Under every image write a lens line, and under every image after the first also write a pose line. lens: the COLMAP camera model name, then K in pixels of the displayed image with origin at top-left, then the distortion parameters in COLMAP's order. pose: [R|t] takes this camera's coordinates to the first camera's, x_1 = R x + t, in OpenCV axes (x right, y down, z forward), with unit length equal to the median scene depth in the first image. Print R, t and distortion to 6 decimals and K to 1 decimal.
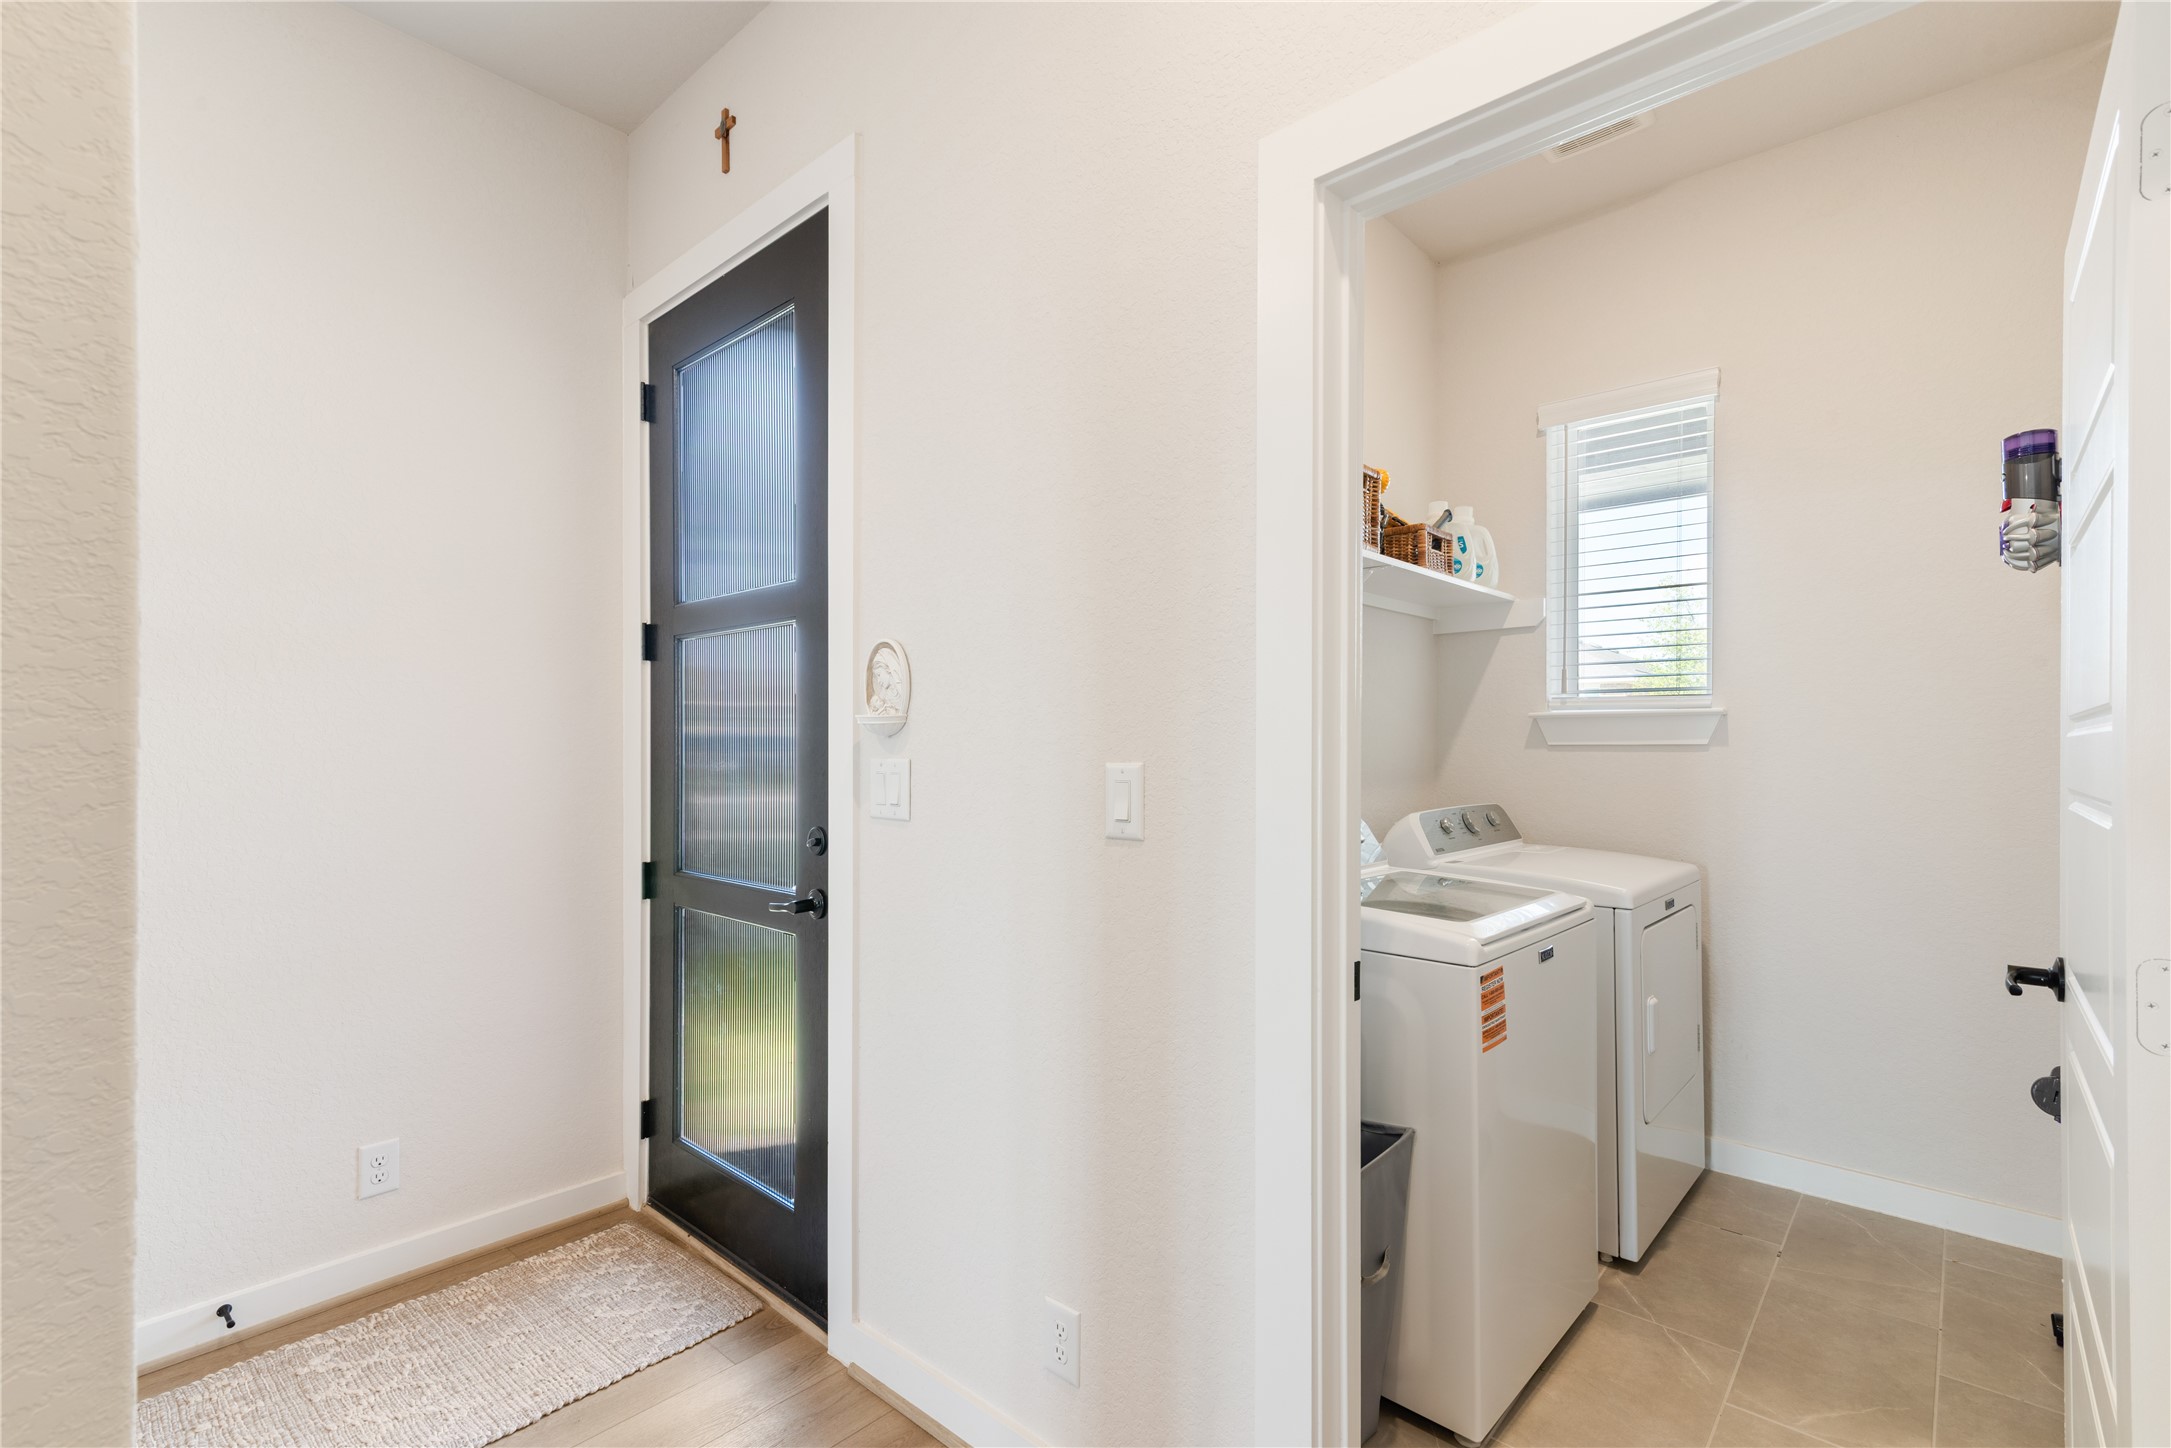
lens RADIAL K [[990.1, 0, 1085.5], [0, 990.1, 724.0], [0, 0, 1]] dist [0.016486, -0.000356]
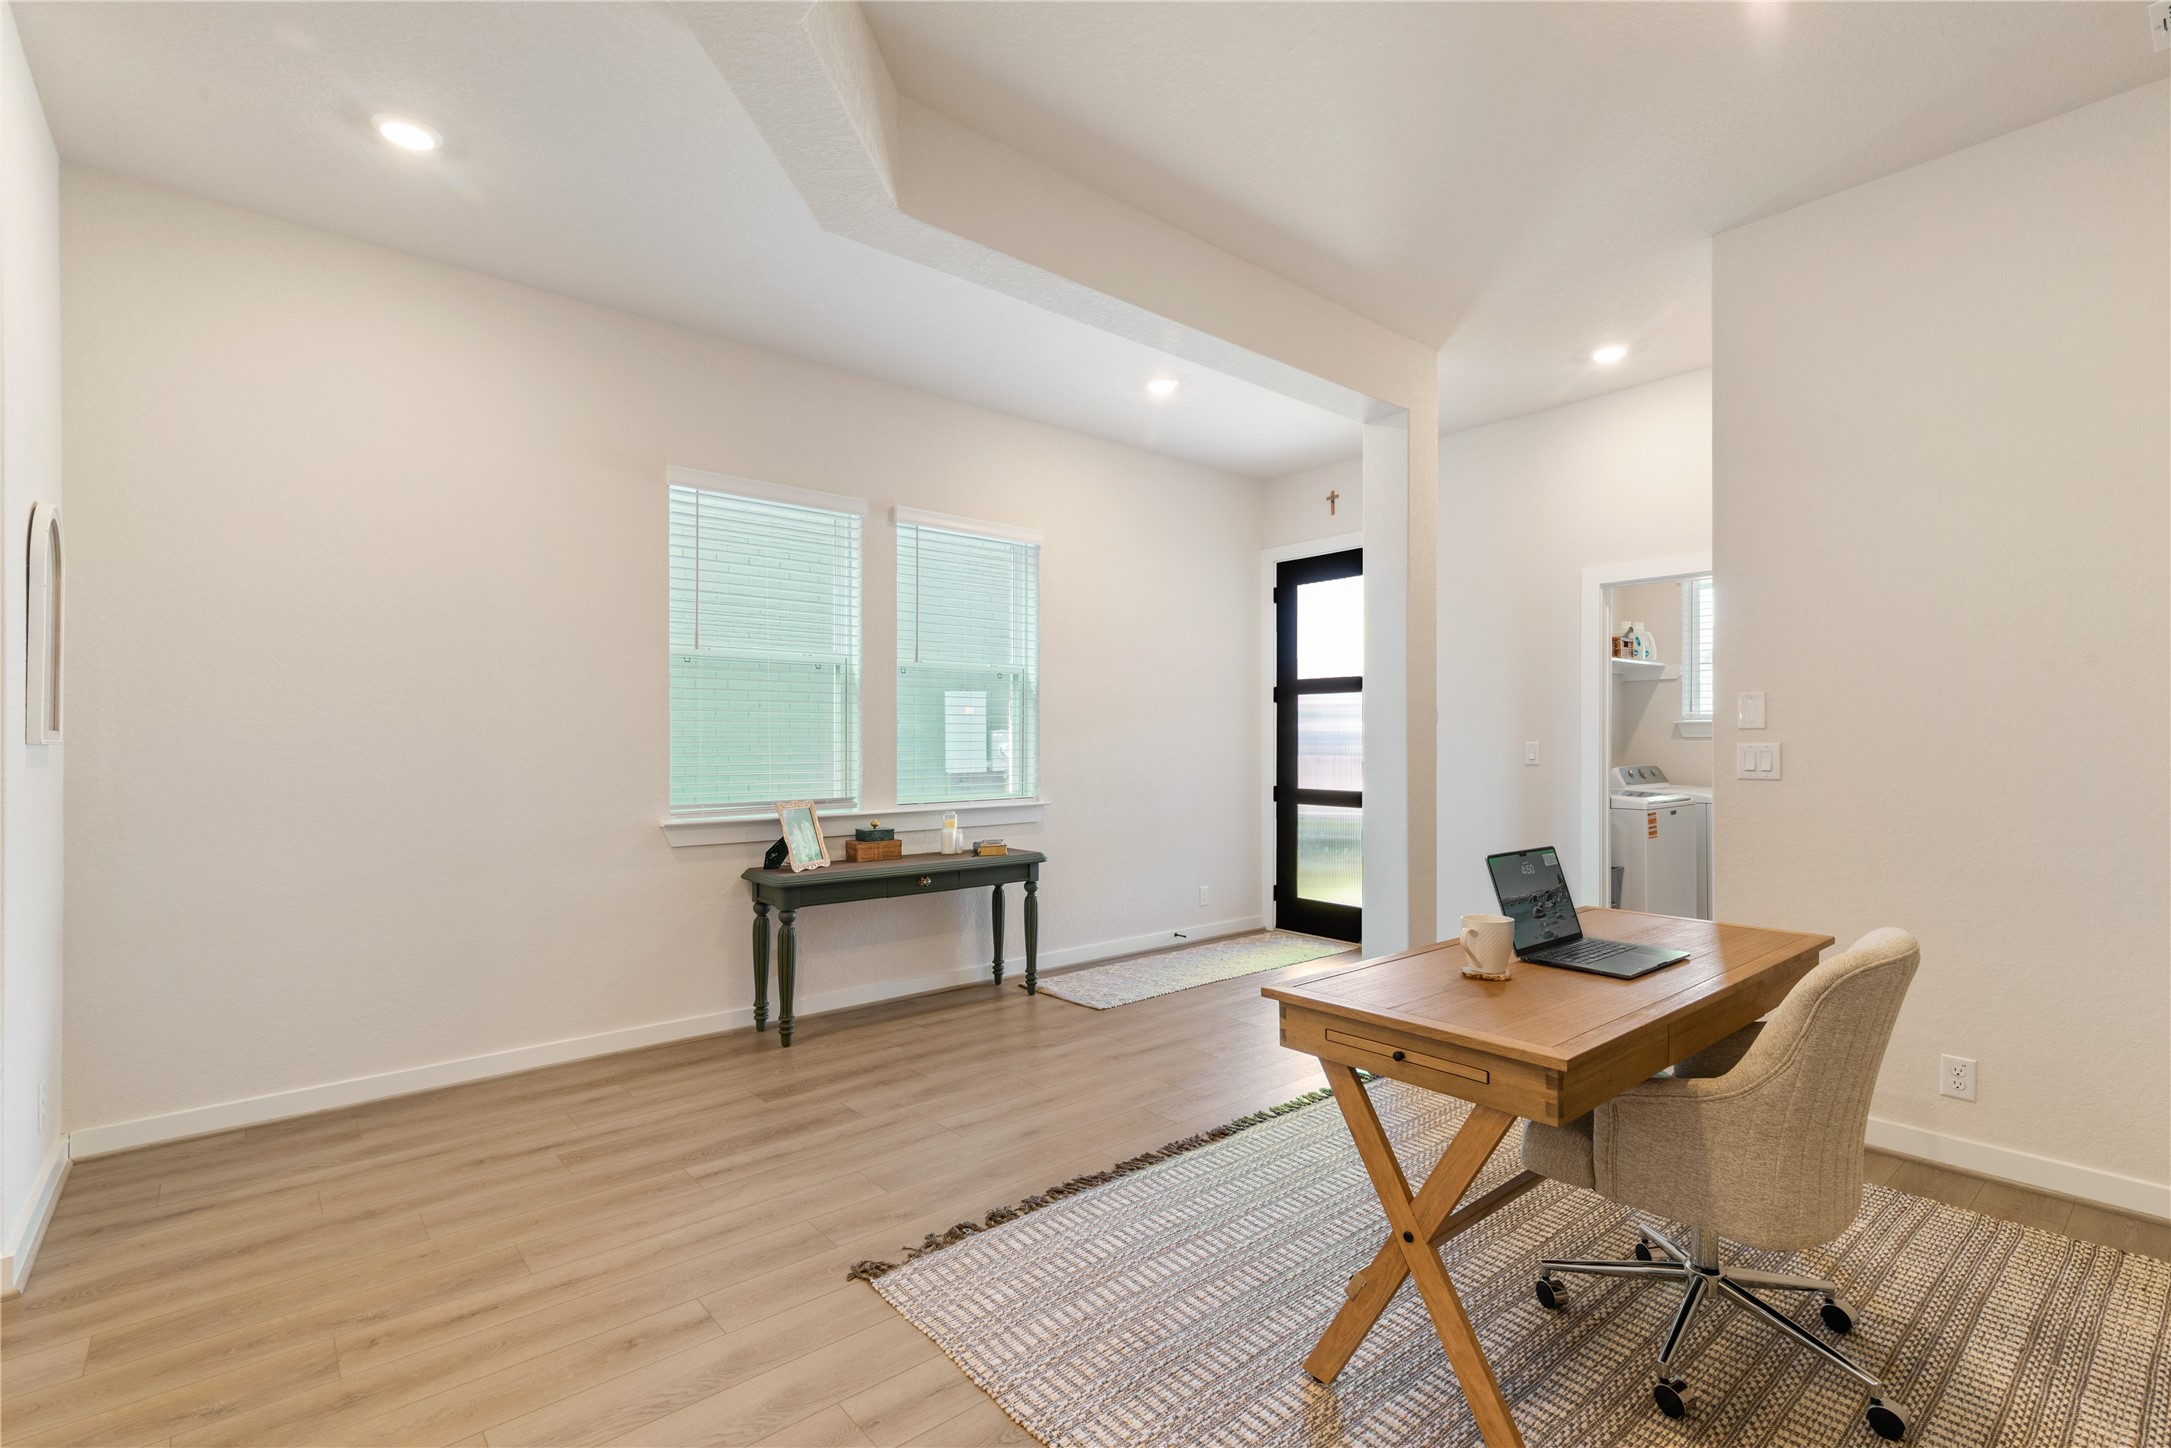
lens RADIAL K [[990.1, 0, 1085.5], [0, 990.1, 724.0], [0, 0, 1]] dist [0.016486, -0.000356]
pose [[0.990972, -0.003107, -0.134035, -0.526855], [0.003568, 0.999989, 0.003198, -0.018329], [0.134024, -0.003648, 0.990971, -1.317538]]
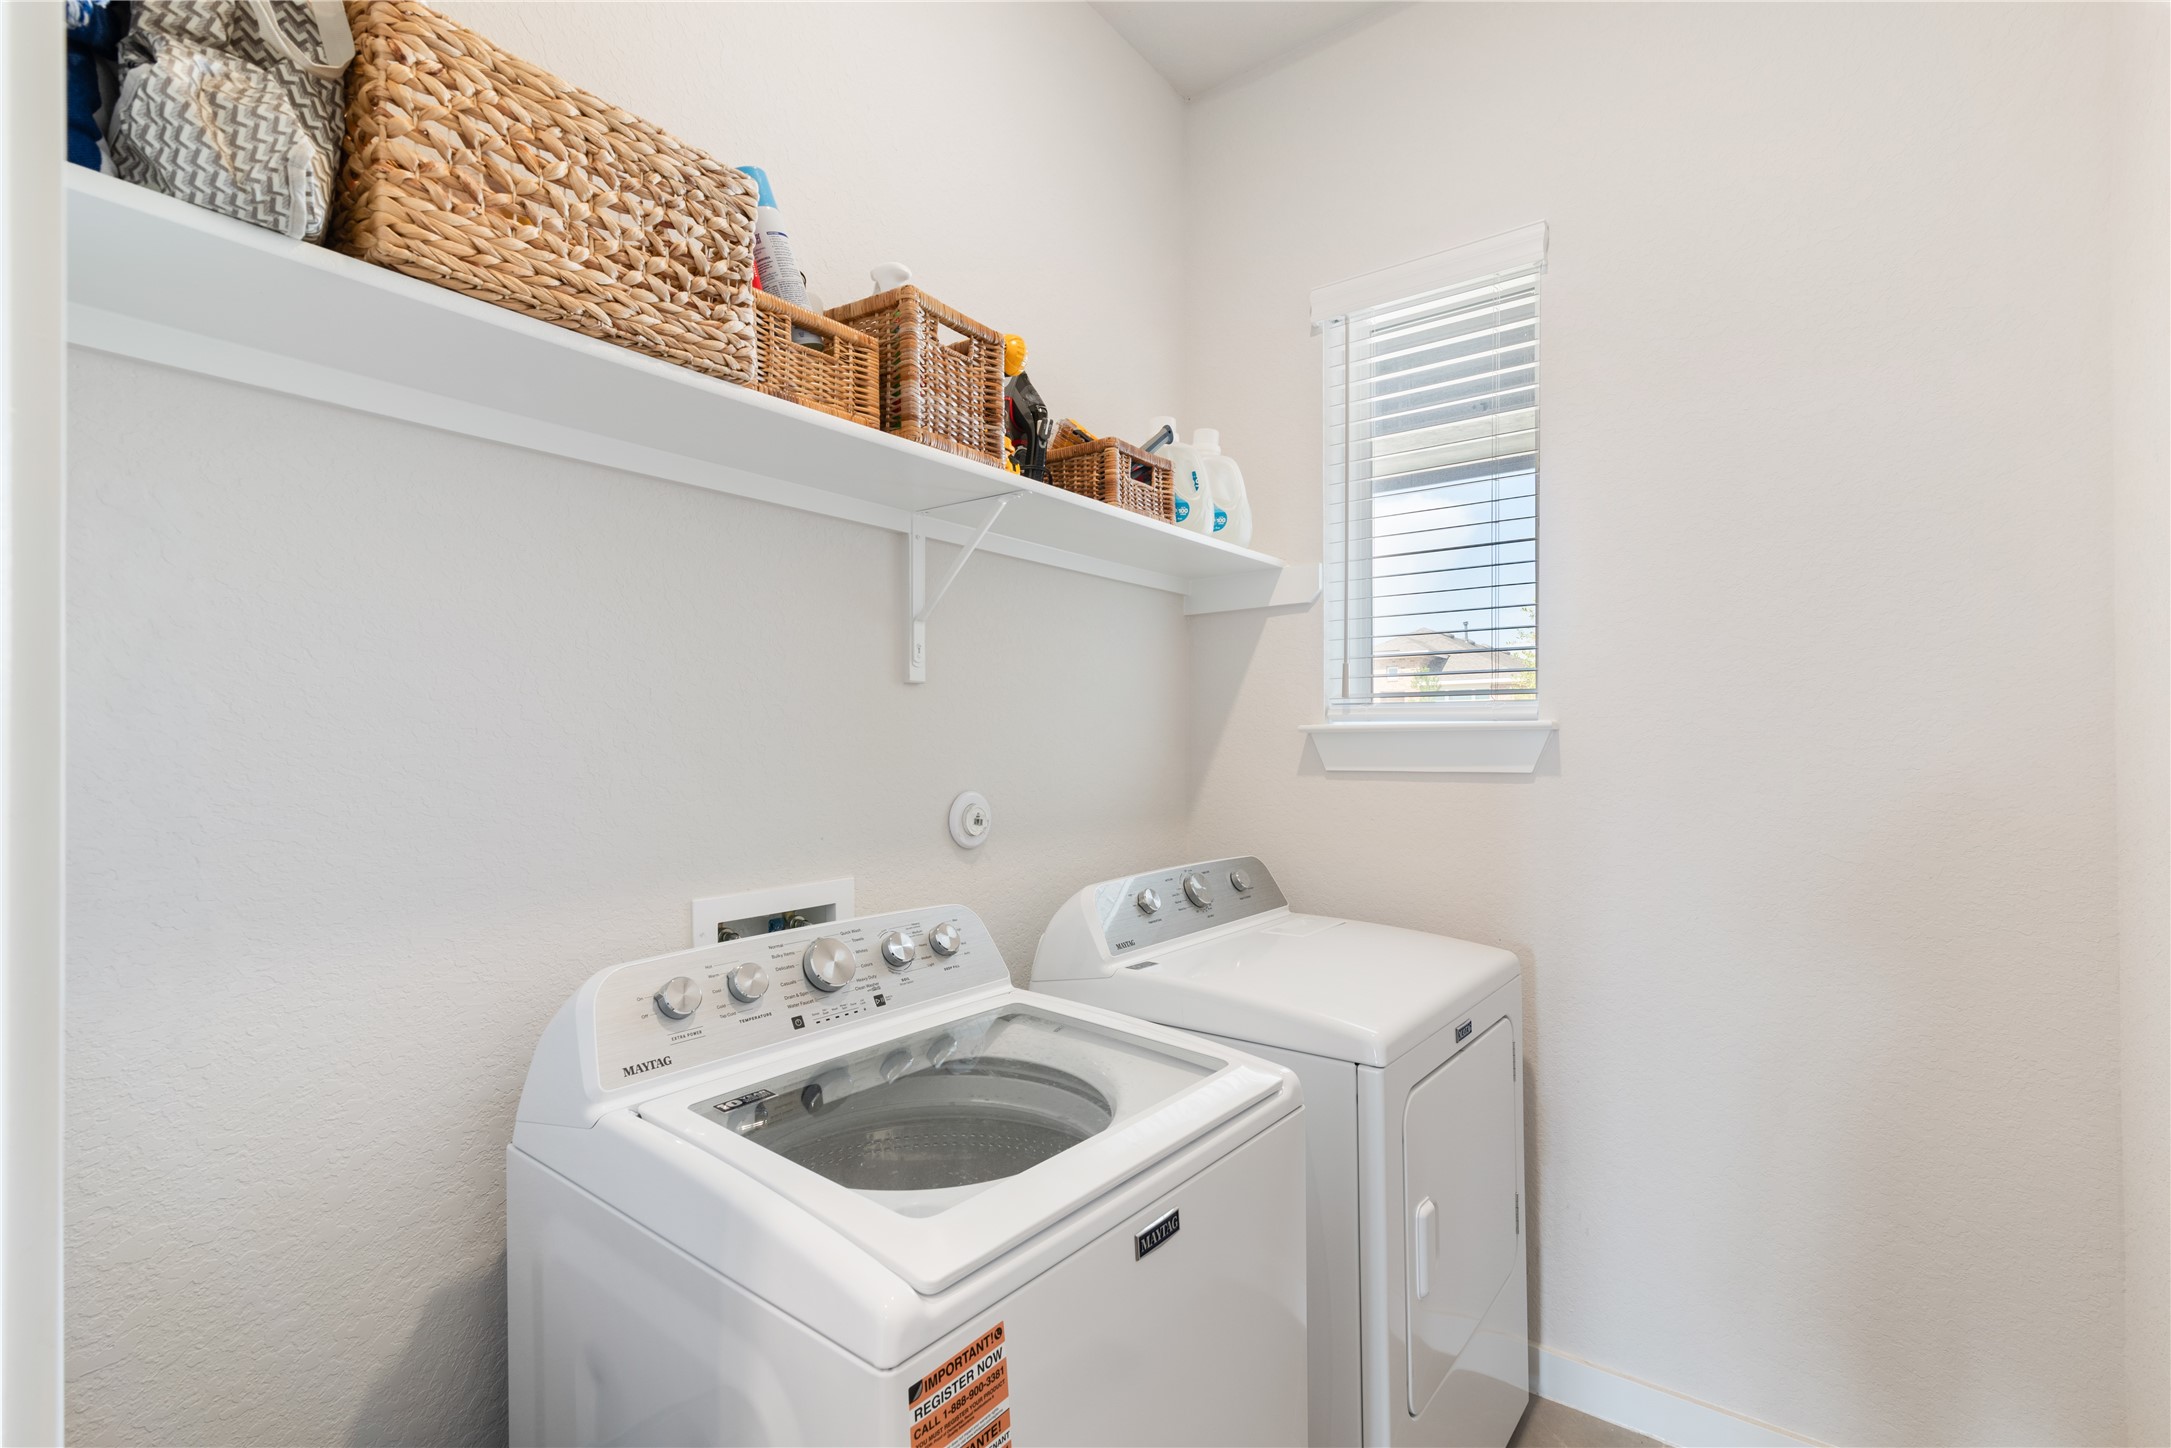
lens RADIAL K [[988.7, 0, 1093.2], [0, 988.7, 716.7], [0, 0, 1]] dist [0.016252, -0.000841]
pose [[0.996133, -0.000431, 0.087853, 0.261857], [0.001001, 0.999979, -0.006437, -0.014383], [-0.087848, 0.006500, 0.996113, 0.344078]]
